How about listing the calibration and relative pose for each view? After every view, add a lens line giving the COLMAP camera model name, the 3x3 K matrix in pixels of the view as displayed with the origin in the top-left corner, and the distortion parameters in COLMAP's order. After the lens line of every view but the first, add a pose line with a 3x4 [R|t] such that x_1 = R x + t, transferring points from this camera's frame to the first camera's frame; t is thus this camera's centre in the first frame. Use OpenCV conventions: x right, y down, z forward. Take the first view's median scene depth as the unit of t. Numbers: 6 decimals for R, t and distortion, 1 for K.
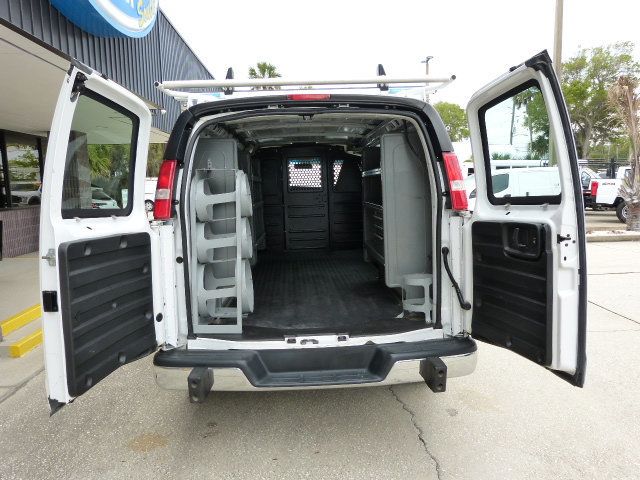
lens RADIAL K [[479.1, 0, 319.1], [0, 479.1, 241.3], [0, 0, 1]] dist [-0.039832, 0.031559]
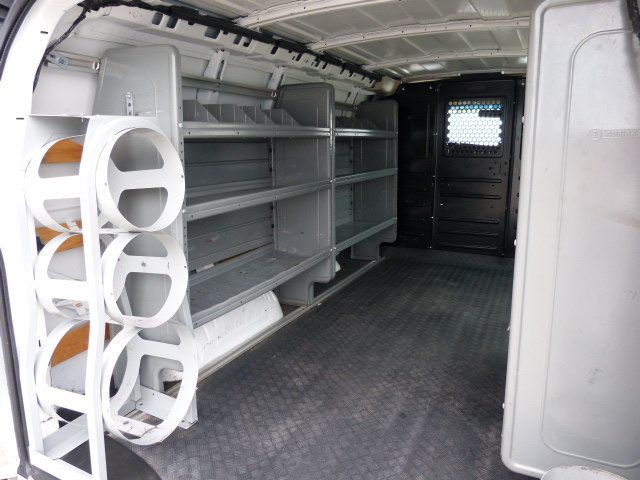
lens RADIAL K [[479.1, 0, 319.3], [0, 479.1, 236.8], [0, 0, 1]] dist [-0.039832, 0.031559]
pose [[0.879610, 0.127148, -0.458387, 0.163526], [-0.081960, 0.989714, 0.117255, -0.101526], [0.468581, -0.065569, 0.880984, 0.659020]]
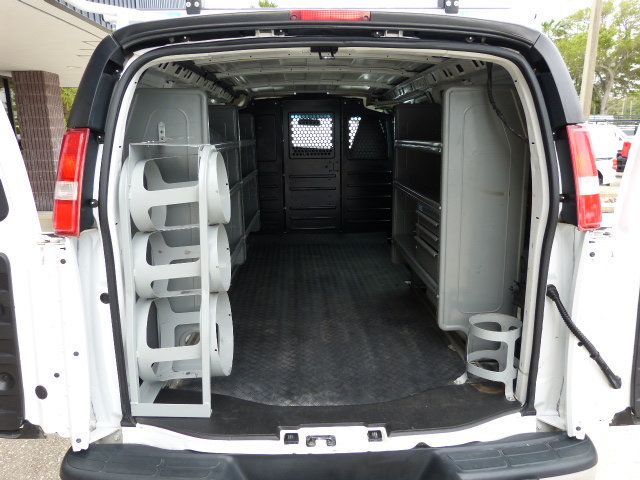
lens RADIAL K [[479.1, 0, 317.2], [0, 479.1, 240.3], [0, 0, 1]] dist [-0.039832, 0.031559]
pose [[0.999732, 0.022885, -0.003400, -0.025321], [-0.022409, 0.994352, 0.103736, -0.089999], [0.005755, -0.103632, 0.994599, 0.377629]]
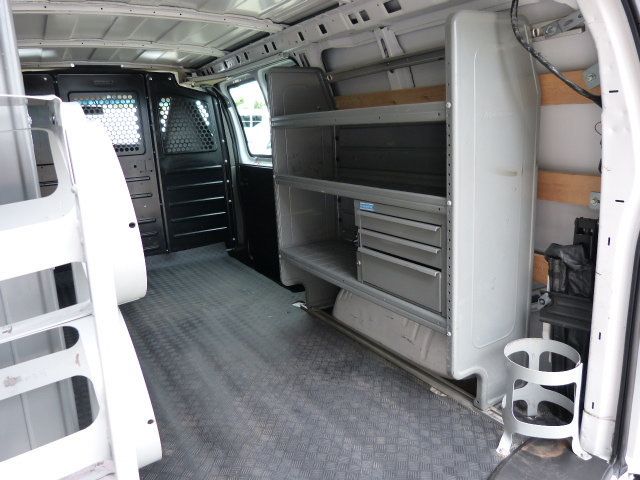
lens RADIAL K [[479.1, 0, 320.6], [0, 479.1, 237.6], [0, 0, 1]] dist [-0.039832, 0.031559]
pose [[0.872899, -0.119243, 0.473106, -0.161747], [0.073154, 0.990700, 0.114726, -0.096616], [-0.482386, -0.065534, 0.873504, 0.698740]]
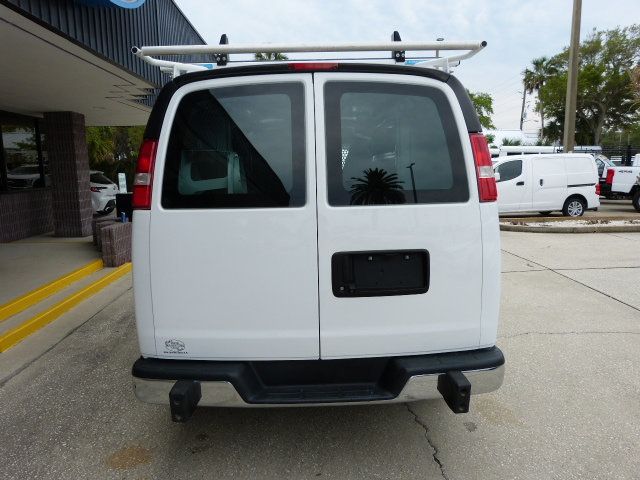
lens RADIAL K [[479.1, 0, 317.7], [0, 479.1, 240.7], [0, 0, 1]] dist [-0.039832, 0.031559]
pose [[0.999848, 0.010371, -0.013995, 0.001442], [-0.009955, 0.999516, 0.029473, -0.013892], [0.014294, -0.029330, 0.999468, 0.120391]]
